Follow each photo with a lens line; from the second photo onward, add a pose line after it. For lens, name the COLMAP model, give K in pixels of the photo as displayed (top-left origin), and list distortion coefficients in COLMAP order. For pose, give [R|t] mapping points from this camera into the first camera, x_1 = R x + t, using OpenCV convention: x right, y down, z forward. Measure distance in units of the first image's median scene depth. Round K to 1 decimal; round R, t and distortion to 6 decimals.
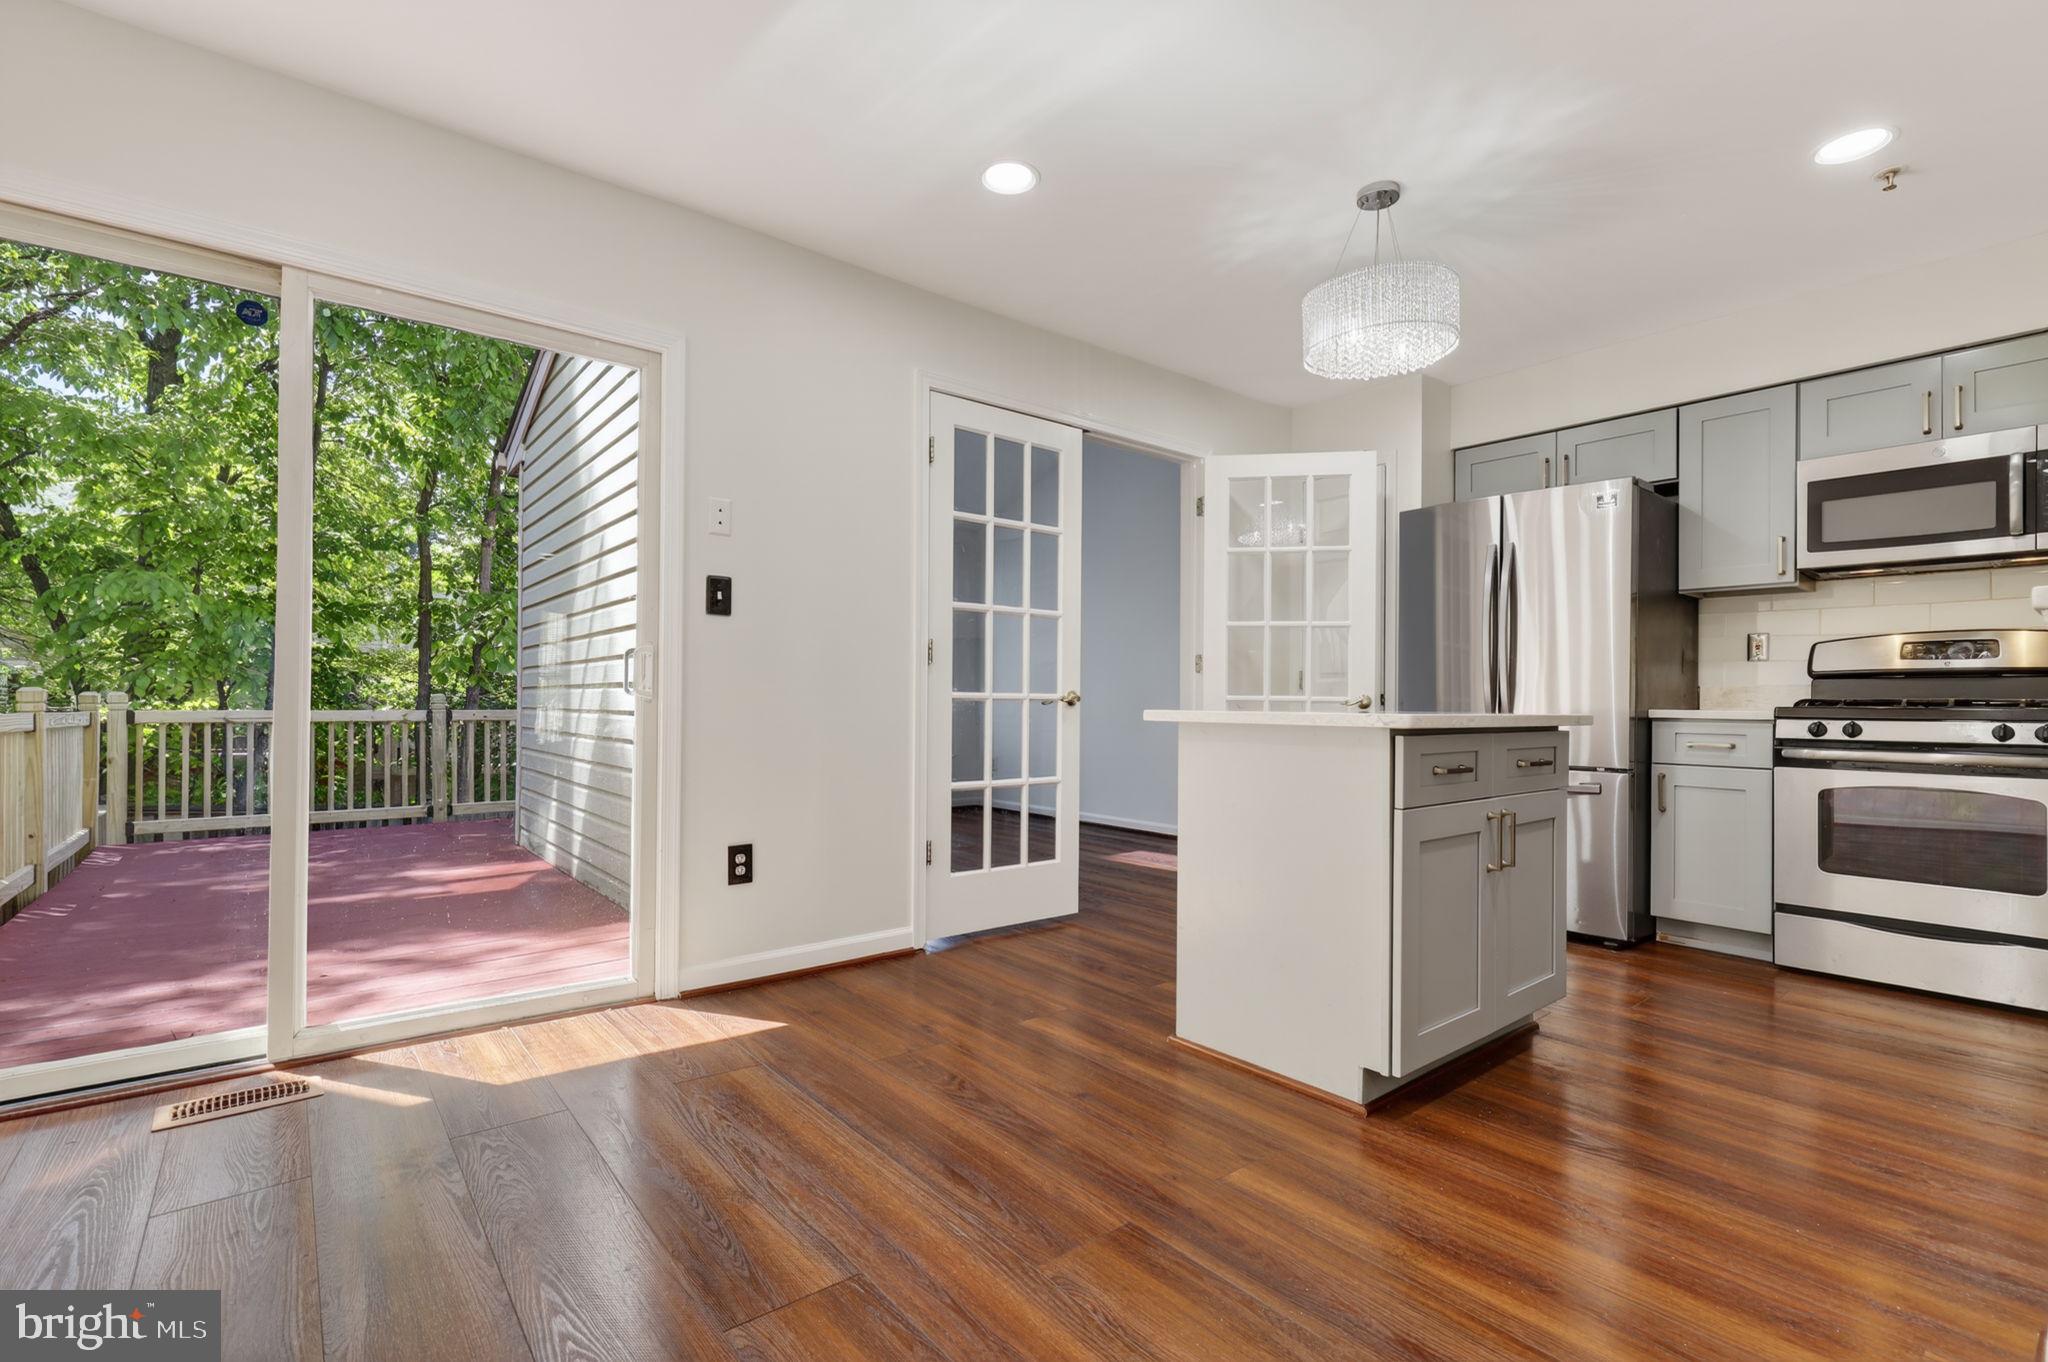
lens RADIAL K [[928.1, 0, 1018.0], [0, 928.1, 695.4], [0, 0, 1]] dist [0.005749, -0.001866]
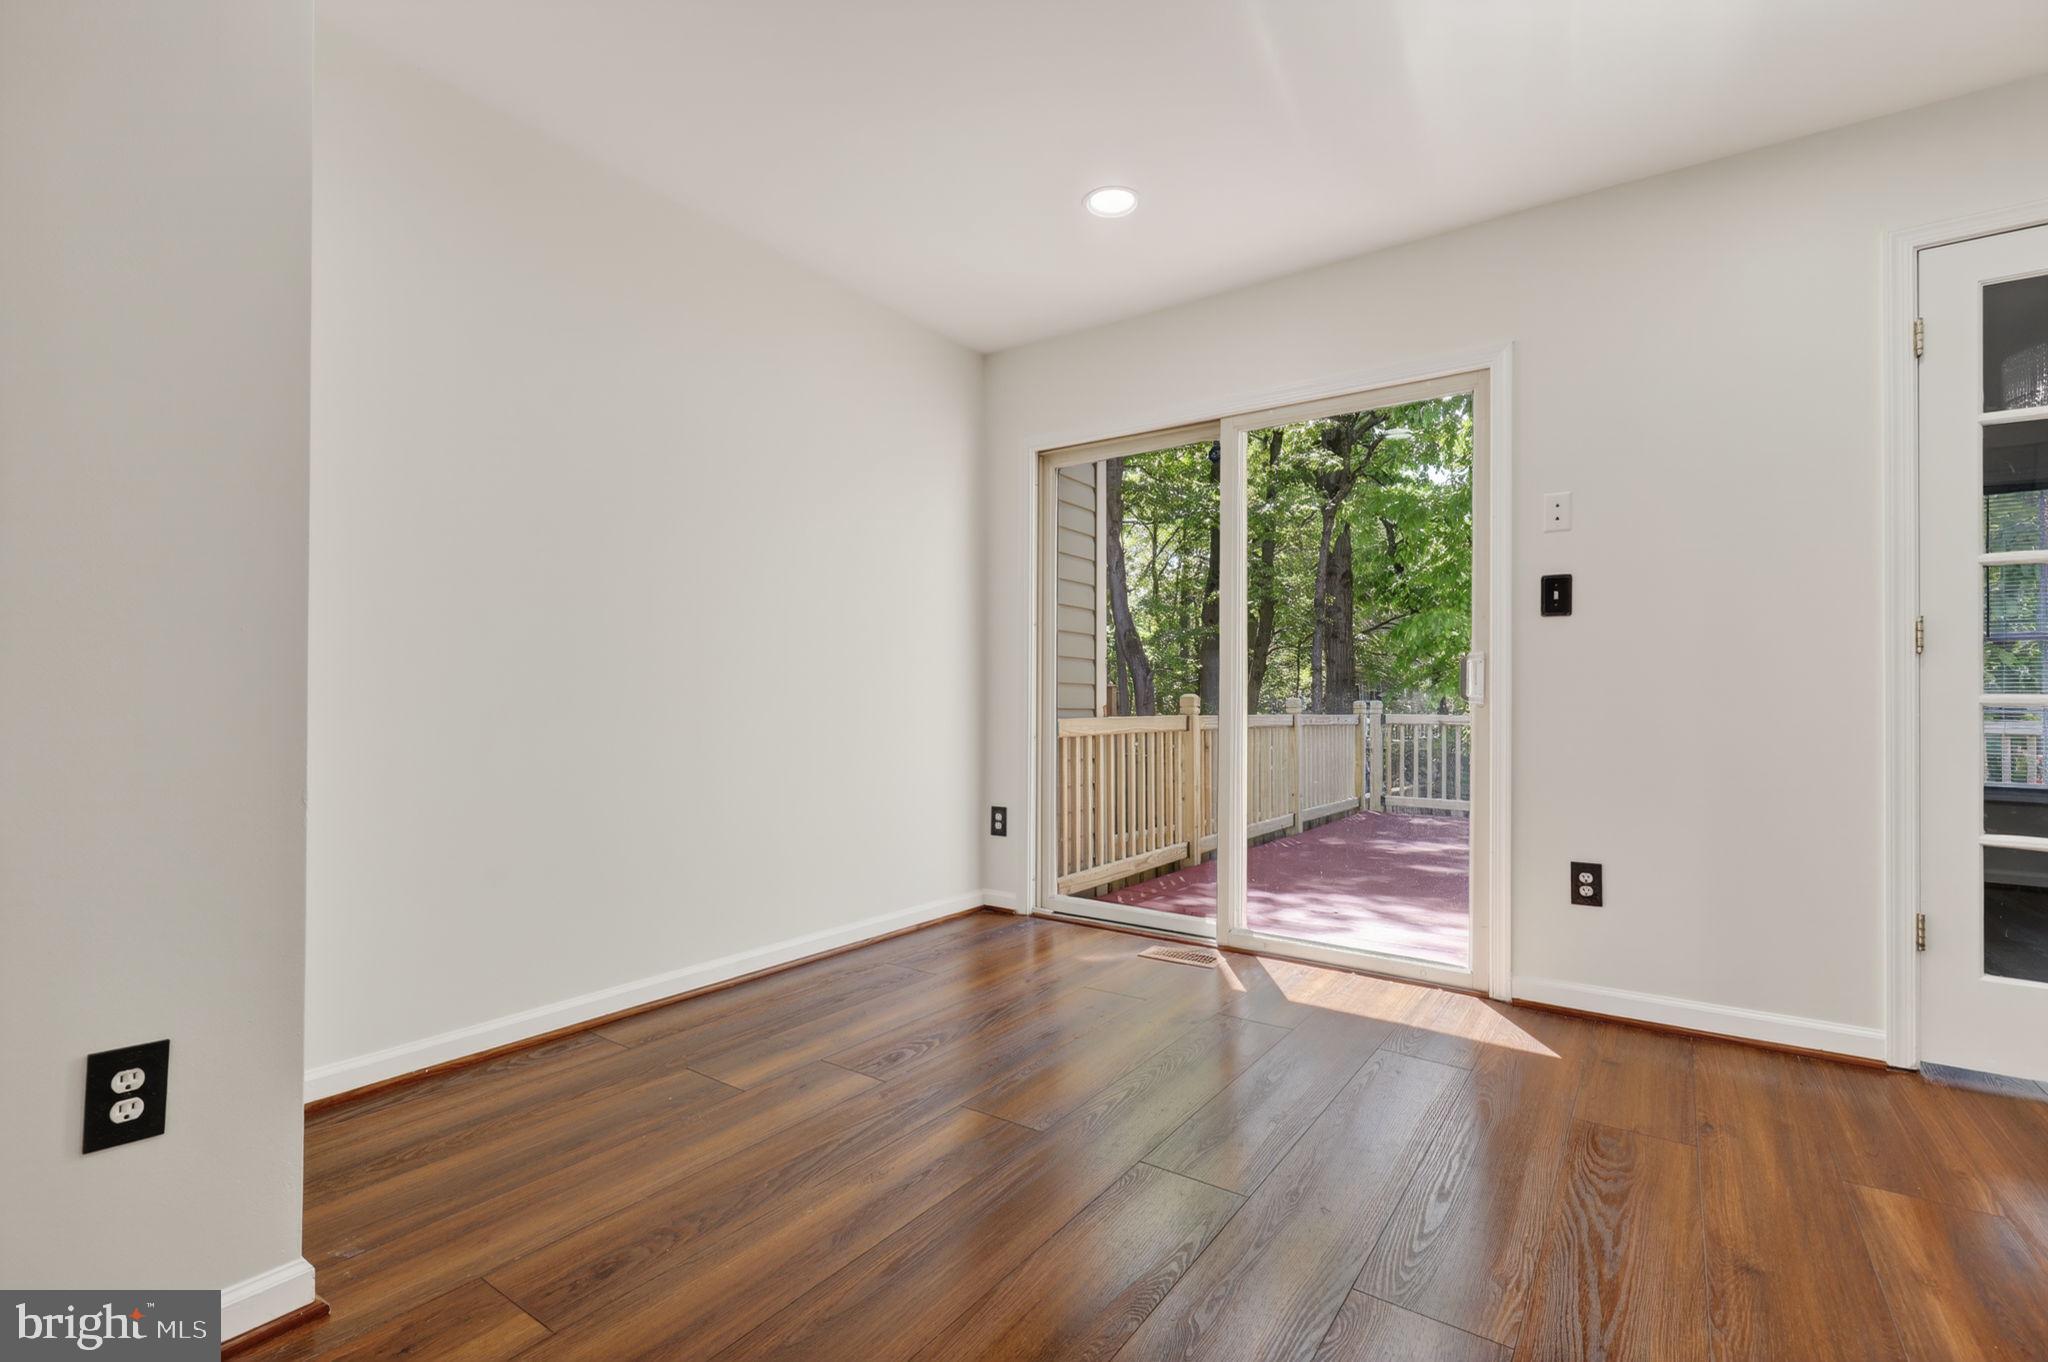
lens RADIAL K [[928.1, 0, 996.7], [0, 928.1, 688.3], [0, 0, 1]] dist [0.005749, -0.001866]
pose [[0.265931, -0.017632, -0.963831, 0.380927], [0.001940, 0.999840, -0.017755, 0.002902], [0.963990, 0.002852, 0.265923, 0.167406]]
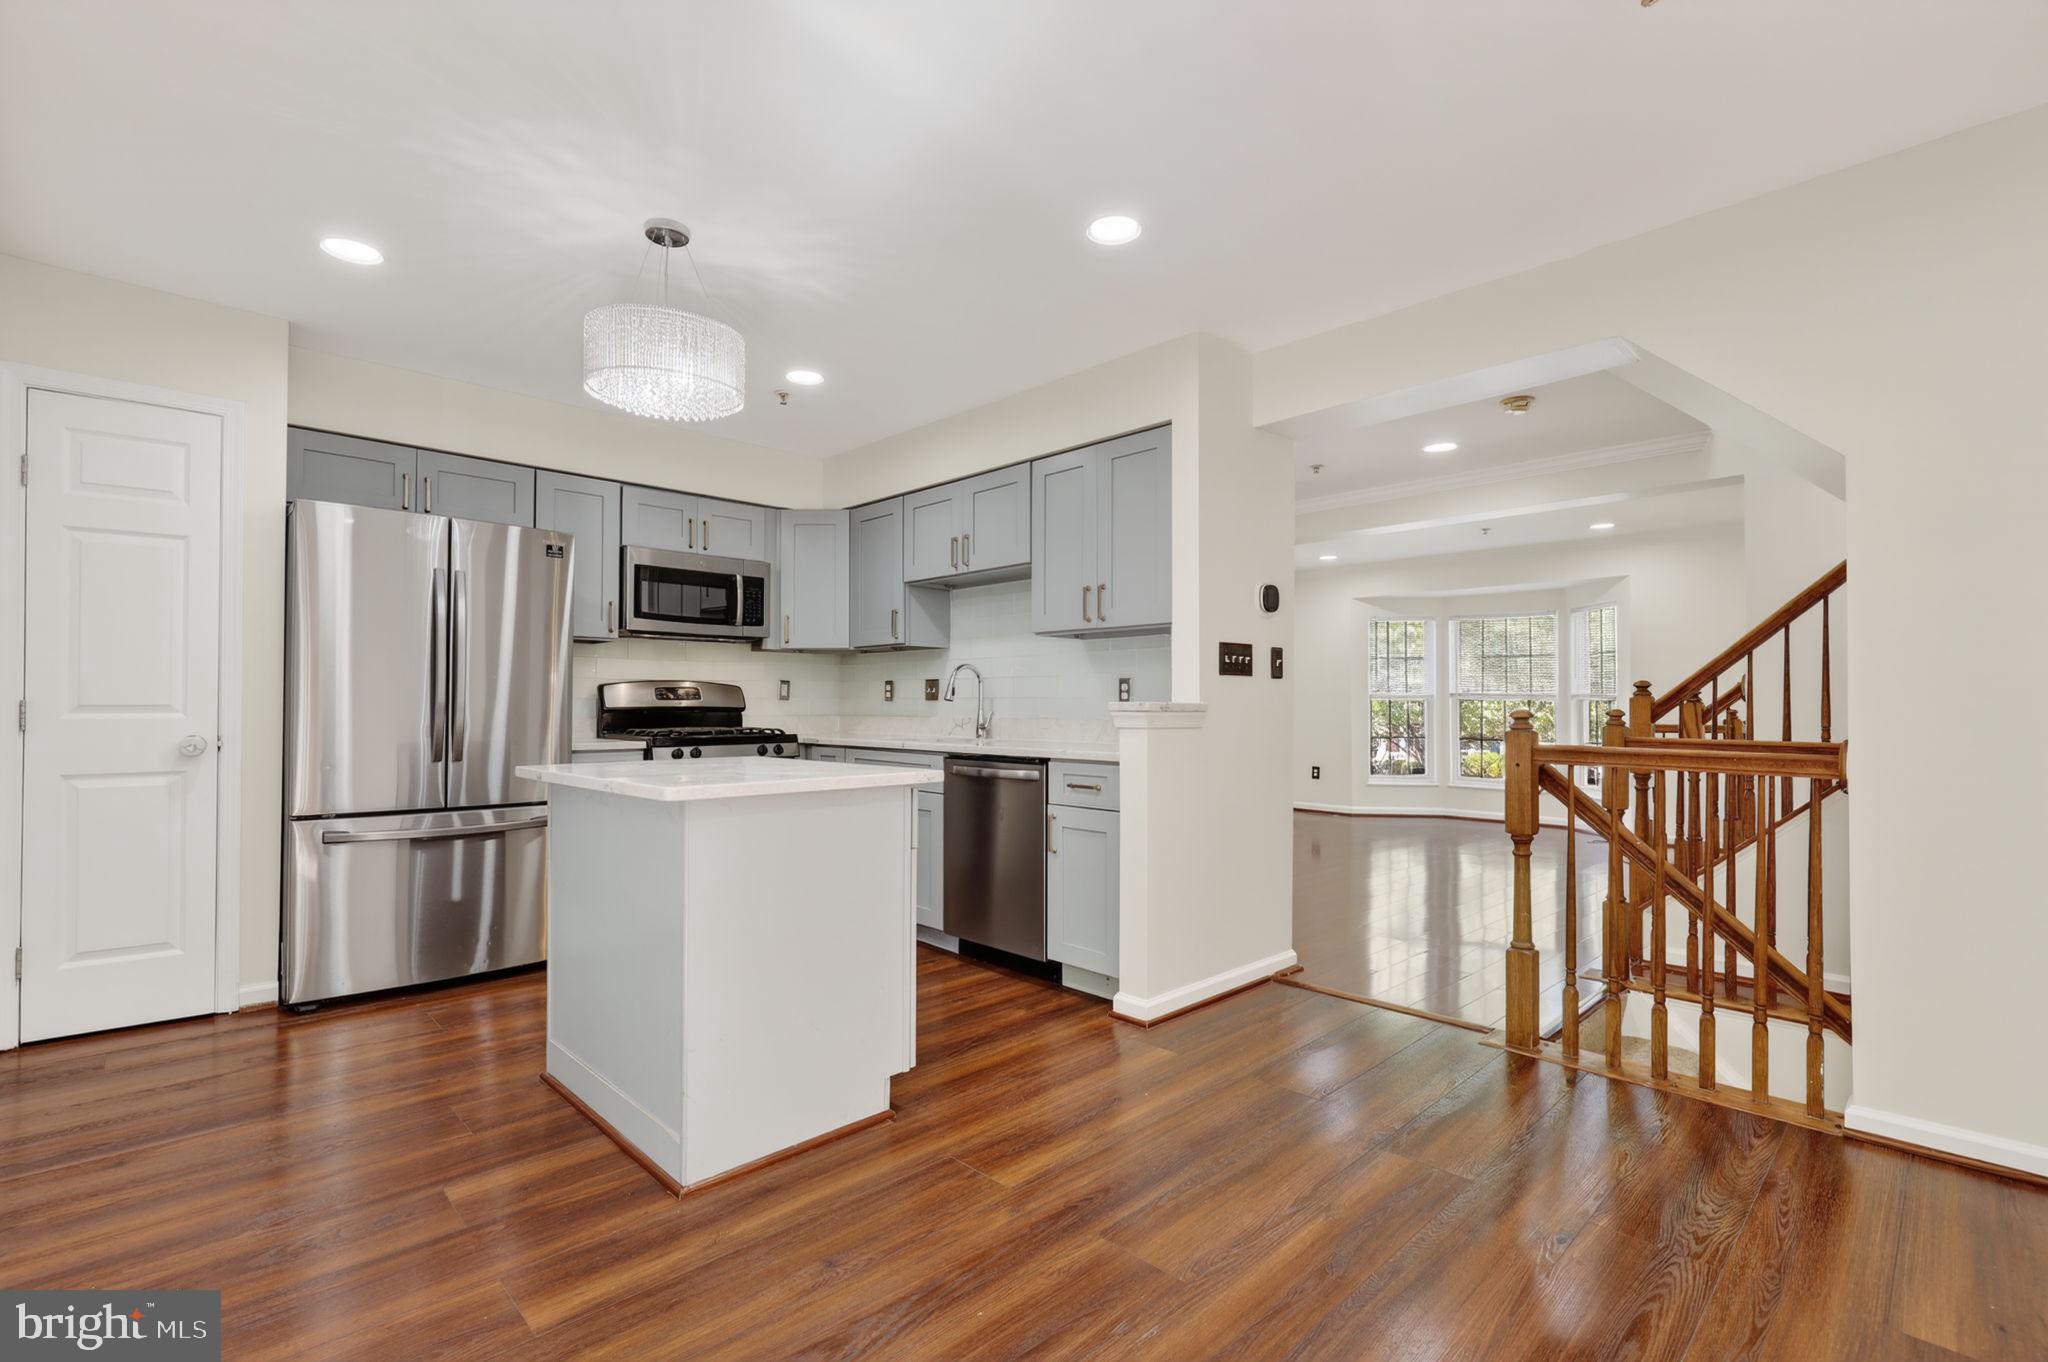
lens RADIAL K [[928.1, 0, 1011.7], [0, 928.1, 694.2], [0, 0, 1]] dist [0.005749, -0.001866]
pose [[-0.092414, 0.002736, 0.995717, -0.490528], [-0.009213, 0.999951, -0.003602, -0.046039], [-0.995678, -0.009507, -0.092384, 0.588317]]
